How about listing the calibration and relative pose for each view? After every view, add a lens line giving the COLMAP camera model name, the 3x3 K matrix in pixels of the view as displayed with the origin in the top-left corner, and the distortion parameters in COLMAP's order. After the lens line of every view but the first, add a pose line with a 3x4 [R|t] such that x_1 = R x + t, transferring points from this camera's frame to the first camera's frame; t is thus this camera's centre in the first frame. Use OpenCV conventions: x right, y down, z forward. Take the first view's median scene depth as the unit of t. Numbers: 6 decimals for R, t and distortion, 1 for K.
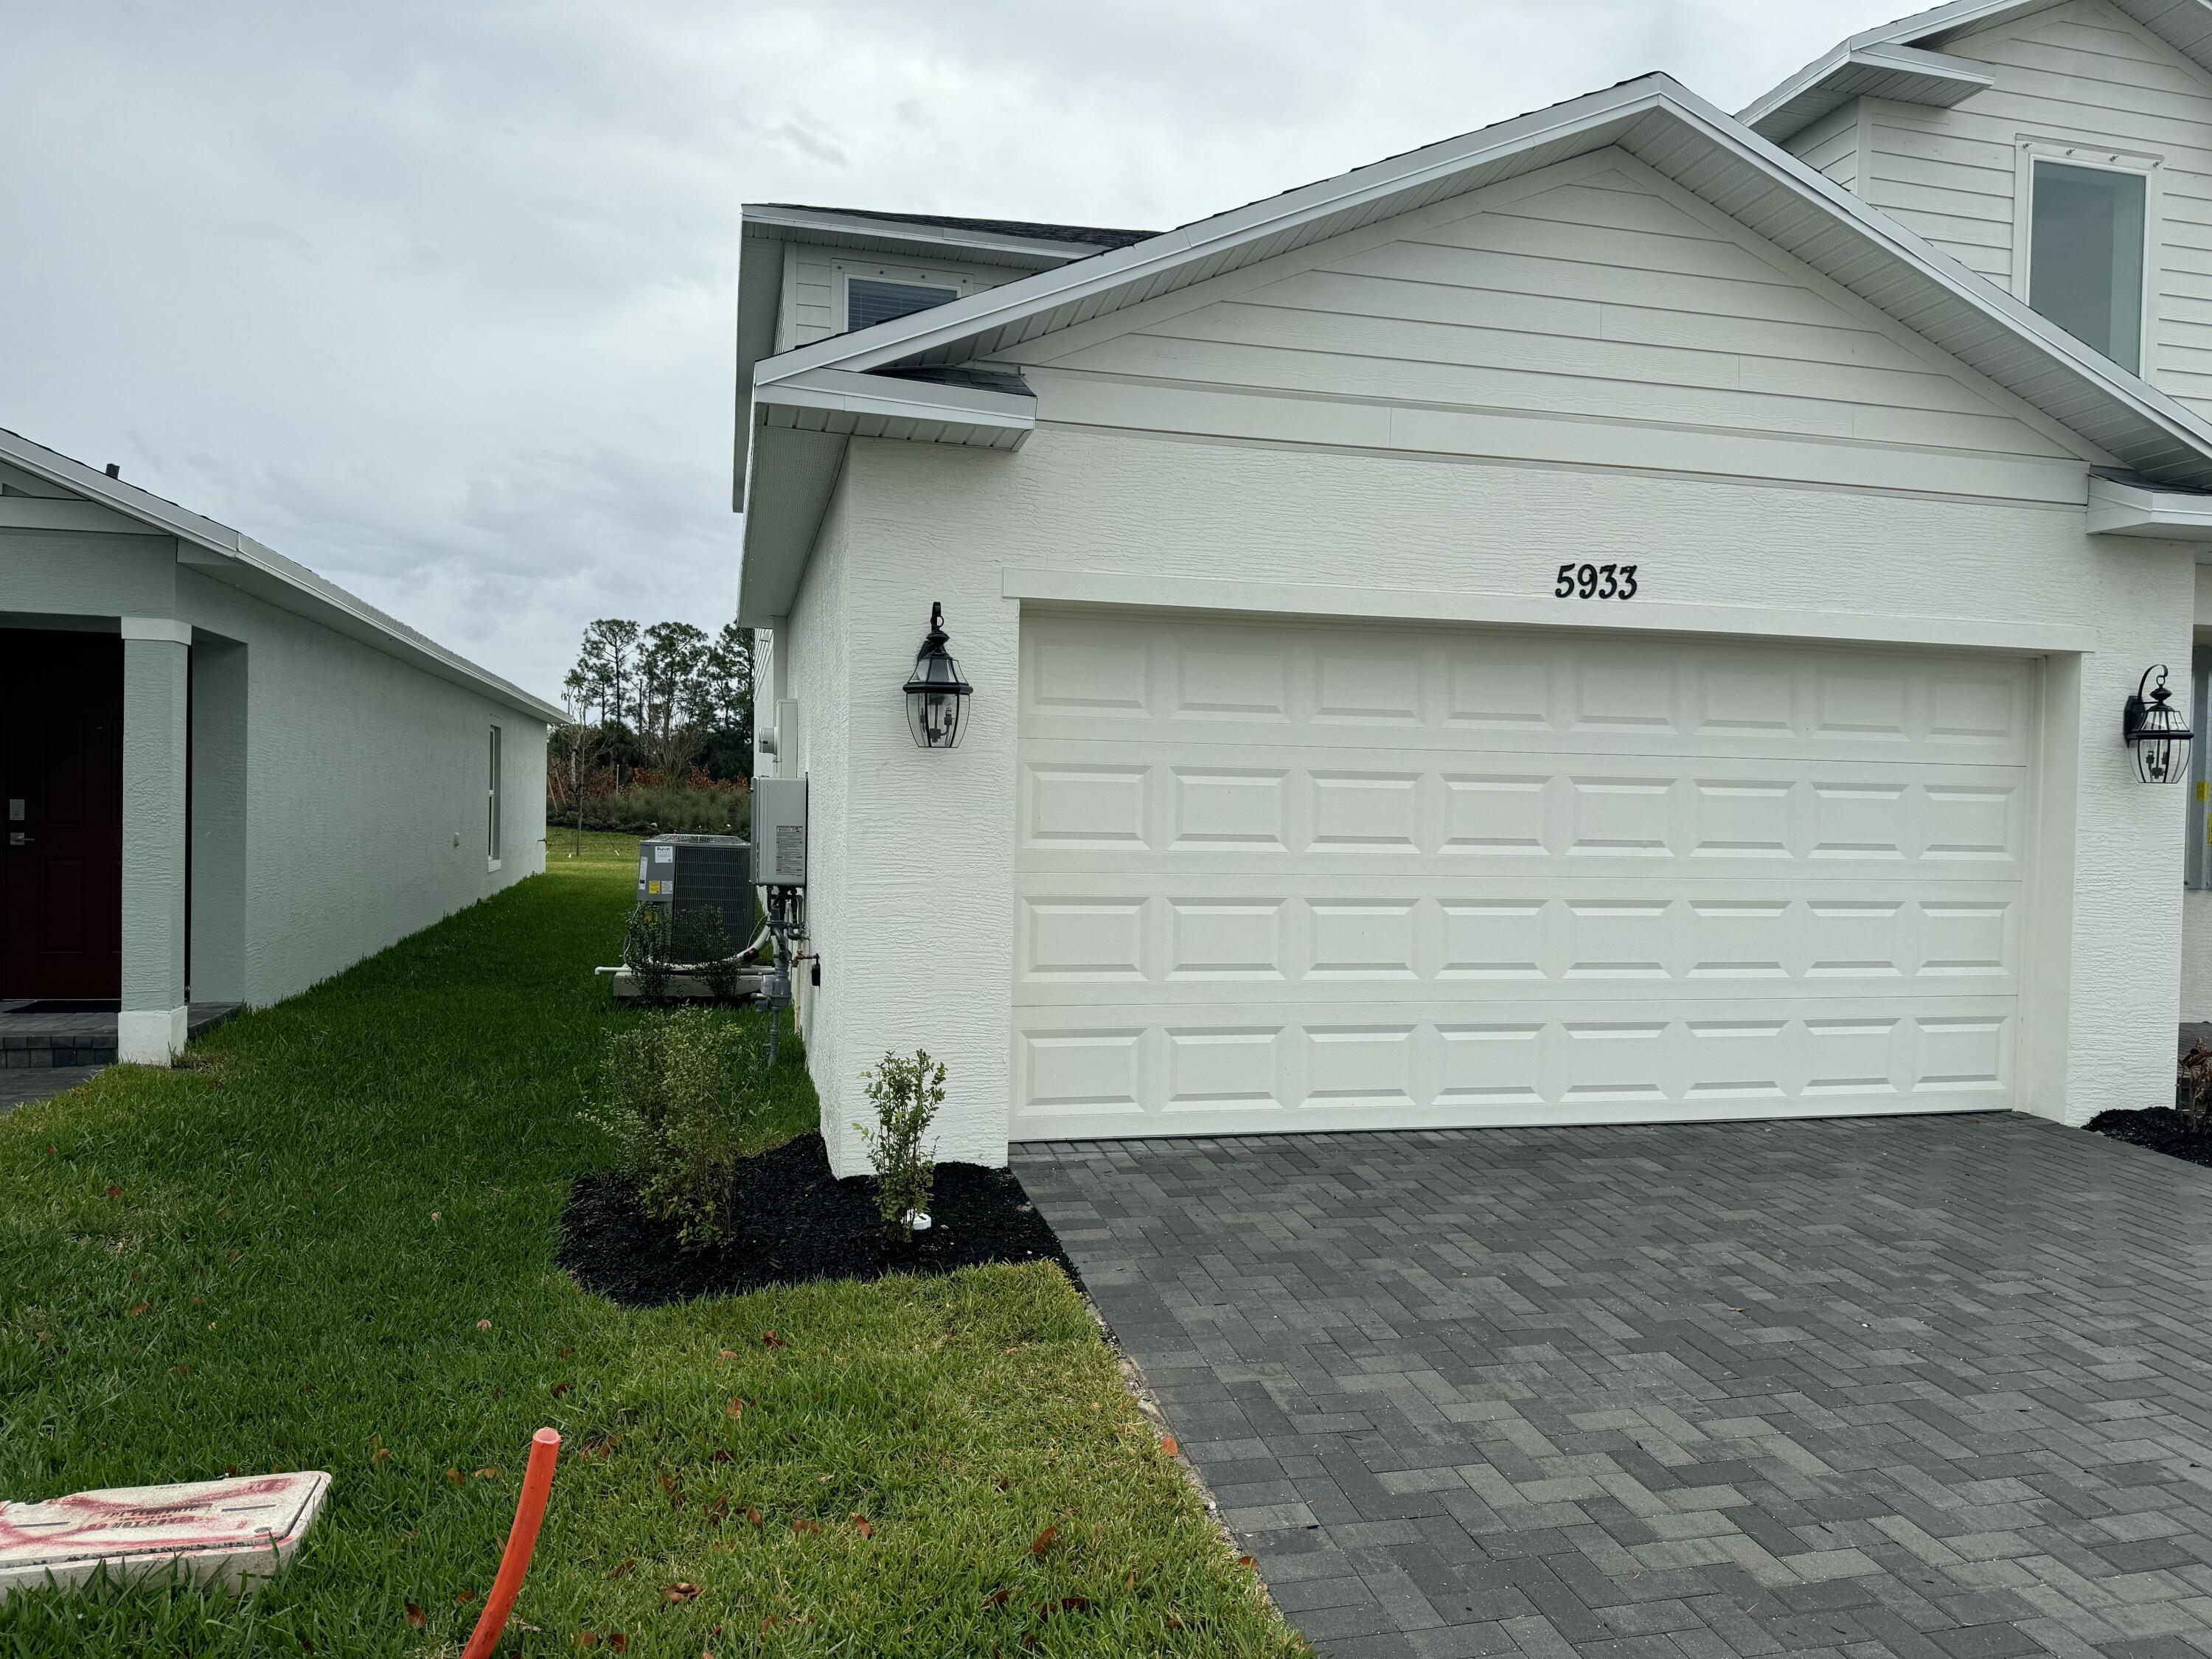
lens RADIAL K [[1540.3, 0, 1106.0], [0, 1540.3, 829.5], [0, 0, 1]] dist [-0.004312, -0.033255]
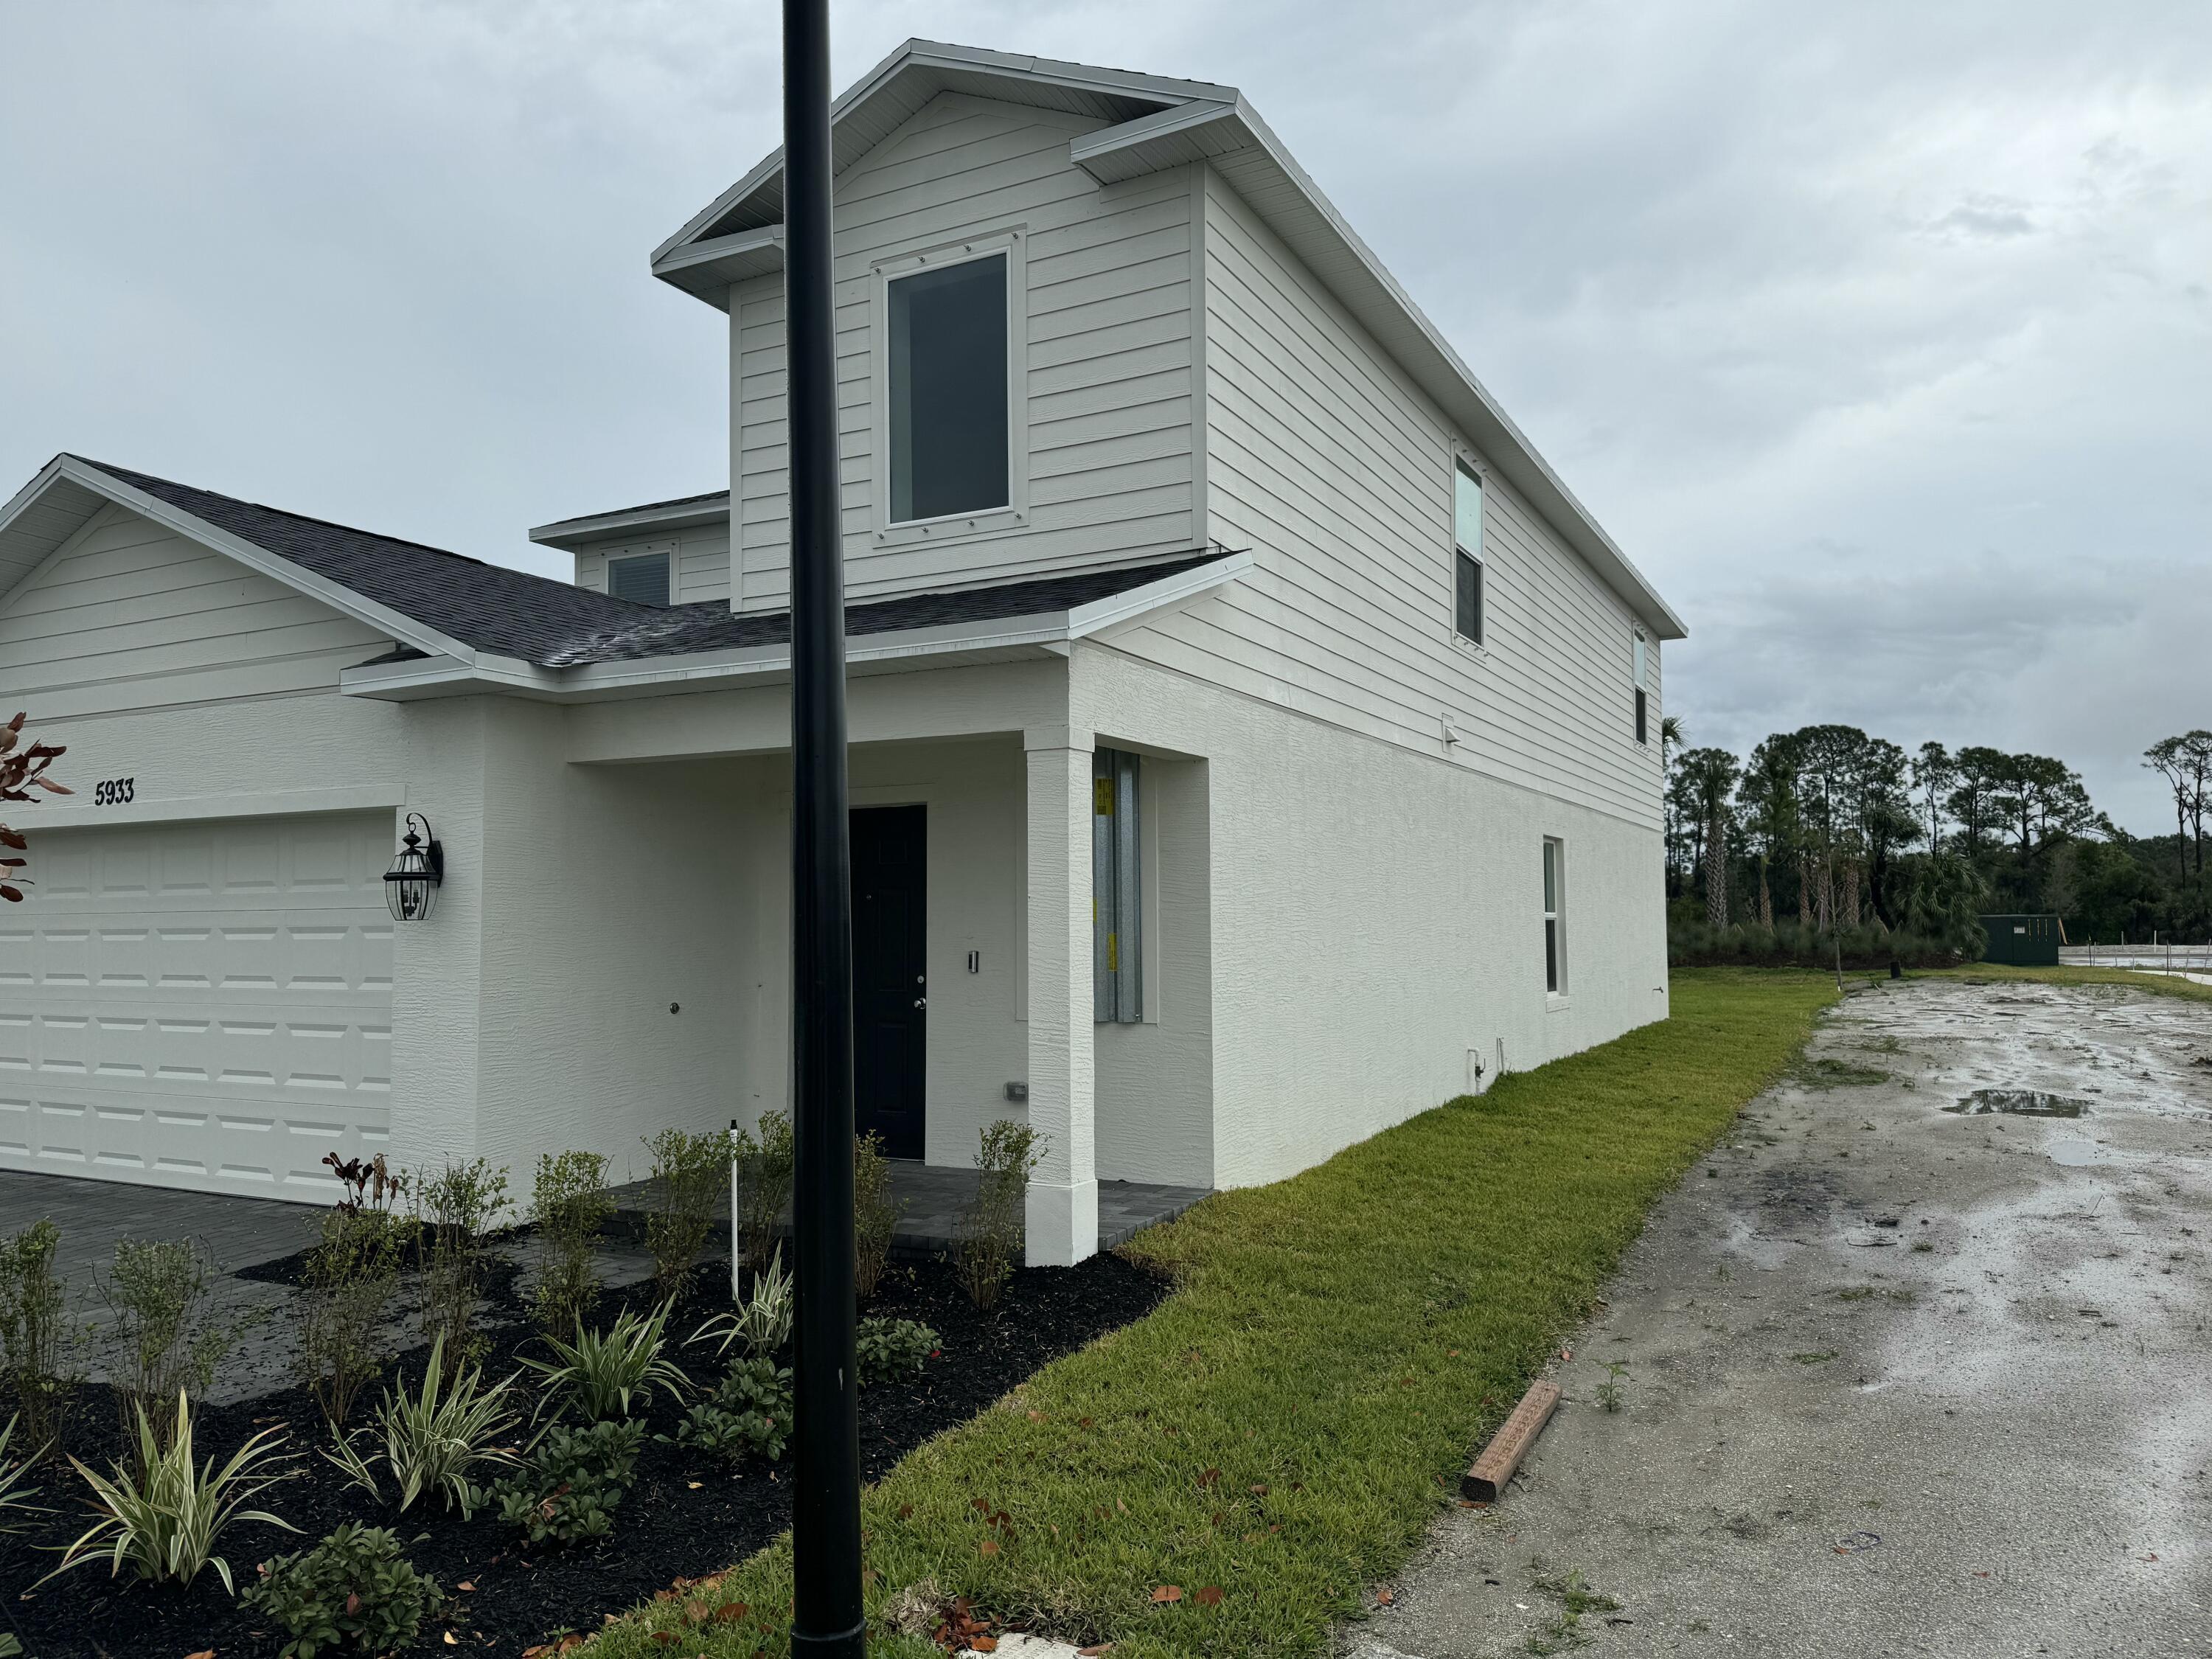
lens RADIAL K [[1486.9, 0, 1232.2], [0, 1486.9, 833.8], [0, 0, 1]] dist [0.003570, -0.028272]
pose [[0.798840, -0.063190, -0.598216, 1.952674], [0.016053, 0.996353, -0.083809, 0.007051], [0.601330, 0.057346, 0.796940, 0.540925]]
